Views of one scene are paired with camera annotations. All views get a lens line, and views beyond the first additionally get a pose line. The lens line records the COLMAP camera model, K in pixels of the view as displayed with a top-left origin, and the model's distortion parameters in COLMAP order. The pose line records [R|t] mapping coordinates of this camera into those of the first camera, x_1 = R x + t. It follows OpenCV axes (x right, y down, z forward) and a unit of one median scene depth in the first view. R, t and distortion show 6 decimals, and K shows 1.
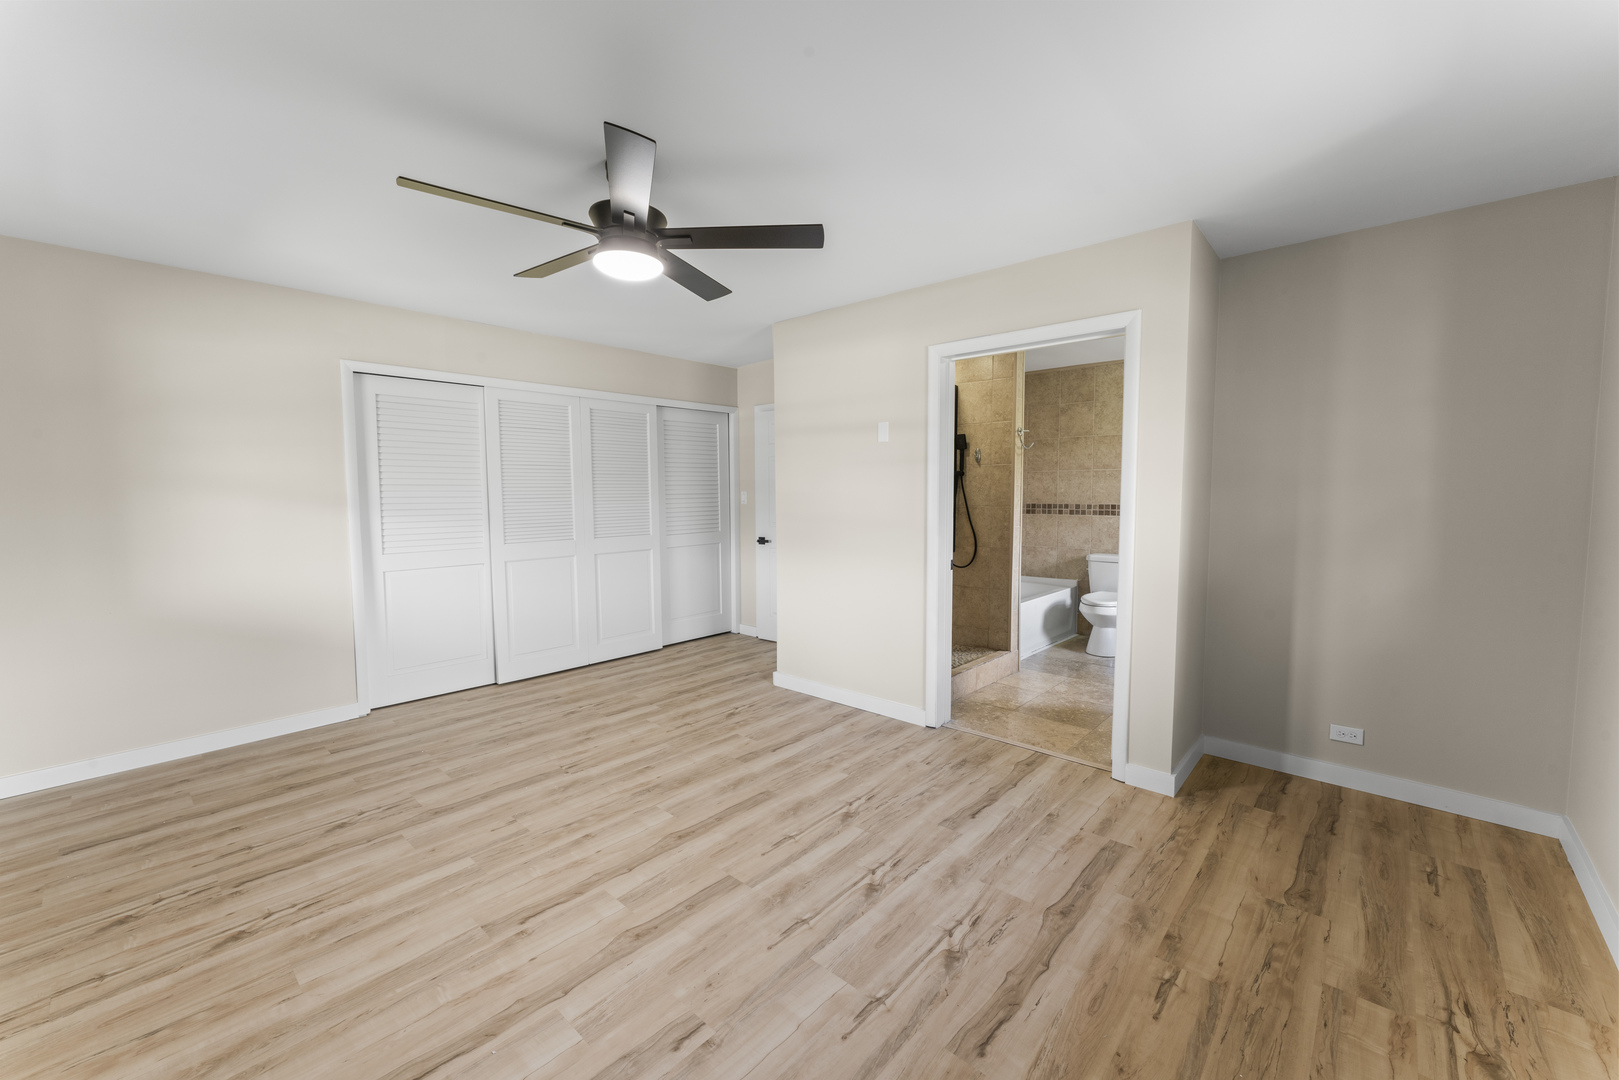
lens RADIAL K [[661.9, 0, 813.1], [0, 661.9, 537.6], [0, 0, 1]] dist [0.000599, 0.000360]
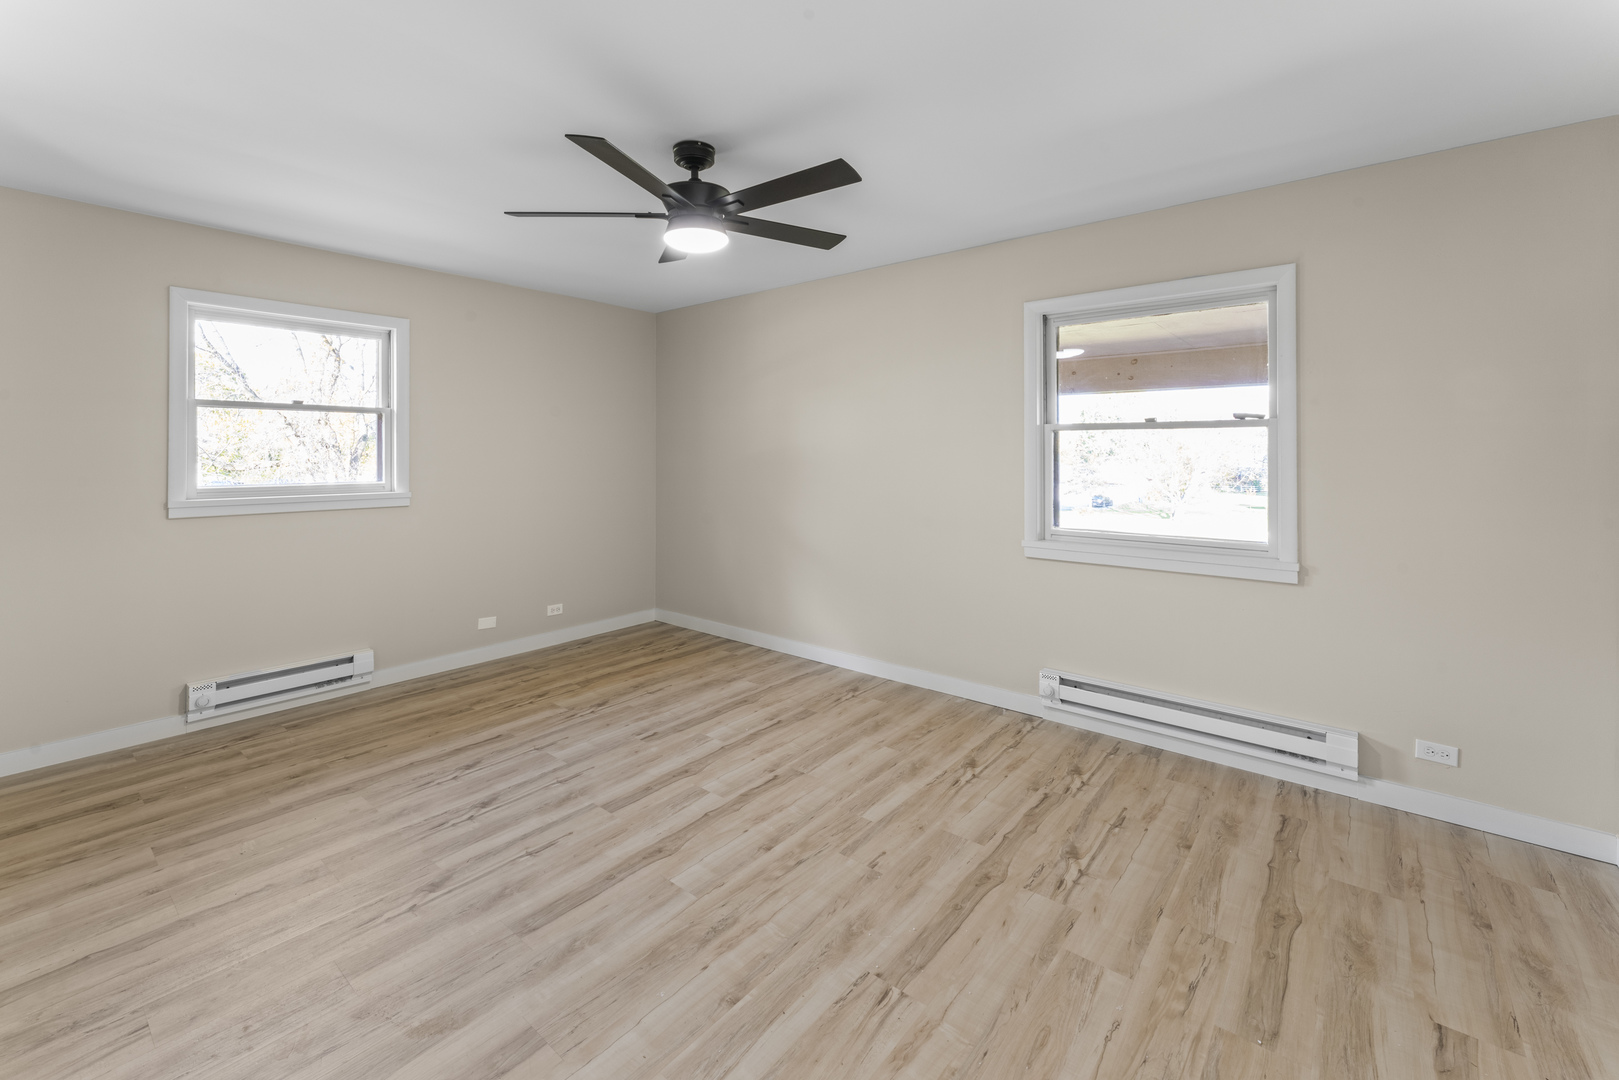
lens RADIAL K [[661.9, 0, 807.3], [0, 661.9, 540.4], [0, 0, 1]] dist [0.000599, 0.000360]
pose [[-0.998755, 0.009500, -0.048970, -0.380267], [-0.000818, 0.978447, 0.206498, -0.134061], [0.049877, 0.206281, -0.977221, 1.897600]]
